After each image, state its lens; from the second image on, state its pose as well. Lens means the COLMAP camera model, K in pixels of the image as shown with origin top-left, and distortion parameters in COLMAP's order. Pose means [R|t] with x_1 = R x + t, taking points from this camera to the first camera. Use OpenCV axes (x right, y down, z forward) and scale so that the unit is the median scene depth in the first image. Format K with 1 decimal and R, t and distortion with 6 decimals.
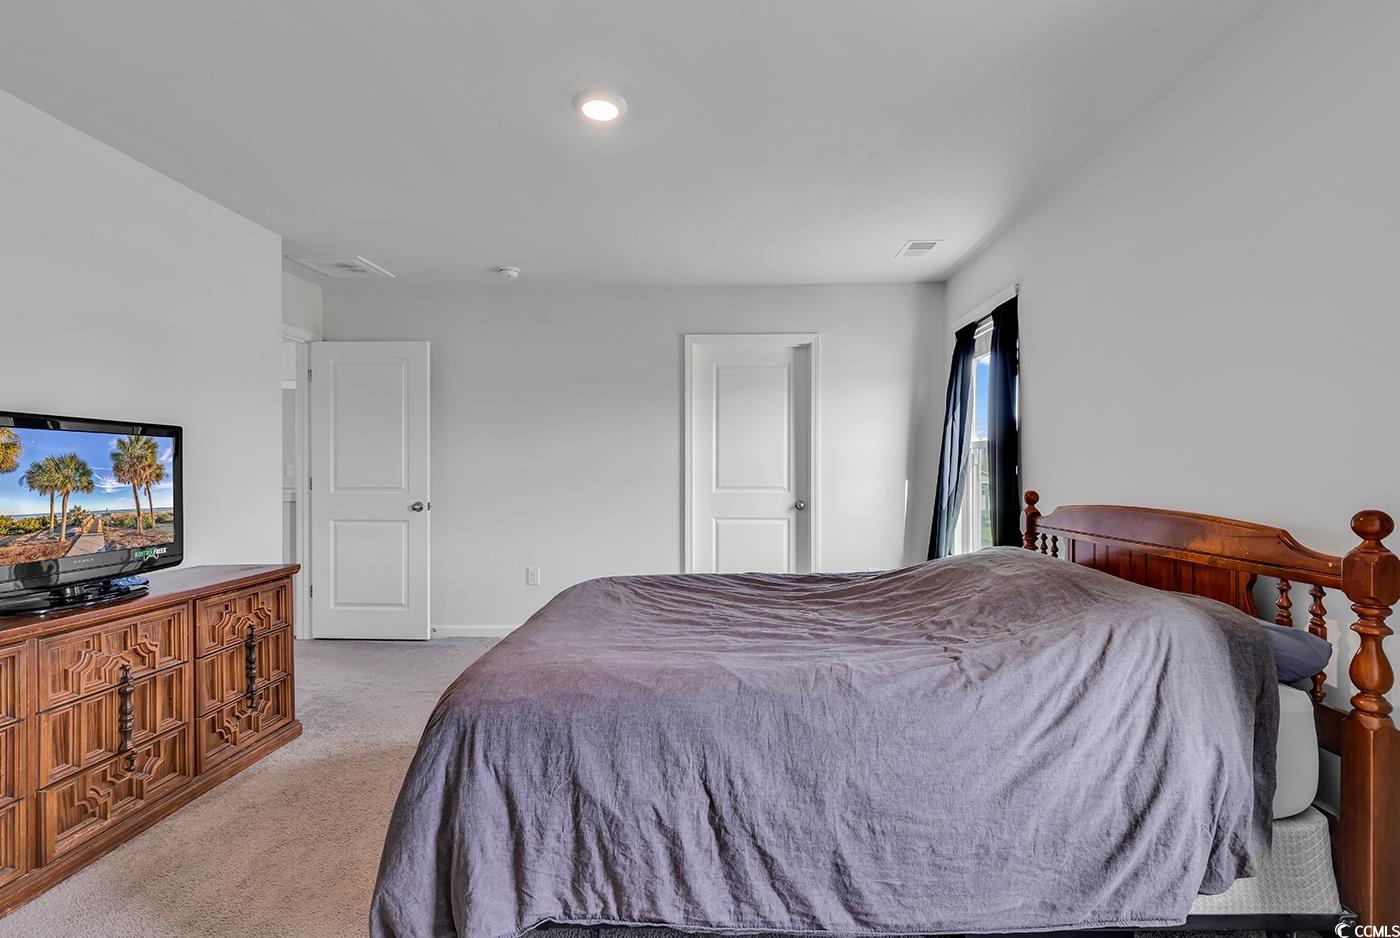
lens RADIAL K [[693.2, 0, 889.9], [0, 693.2, 472.7], [0, 0, 1]] dist [0.004510, -0.015985]
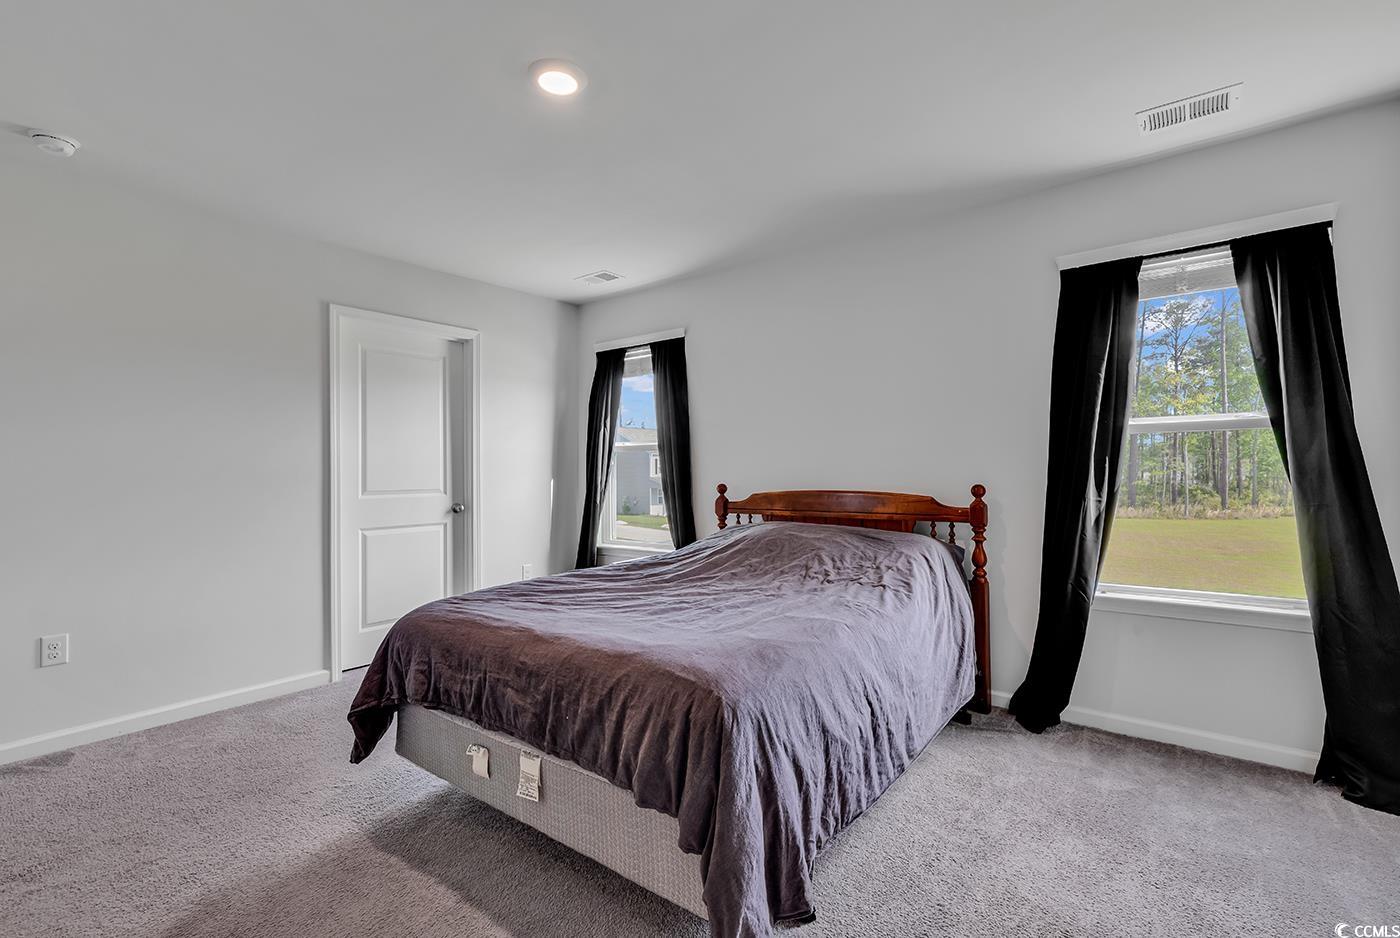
lens RADIAL K [[623.6, 0, 707.2], [0, 623.6, 462.3], [0, 0, 1]] dist [0.003078, 0.000147]
pose [[0.593458, 0.002765, 0.804860, -0.666022], [0.012061, 0.999851, -0.012328, -0.001249], [-0.804775, 0.017023, 0.593336, 0.239349]]
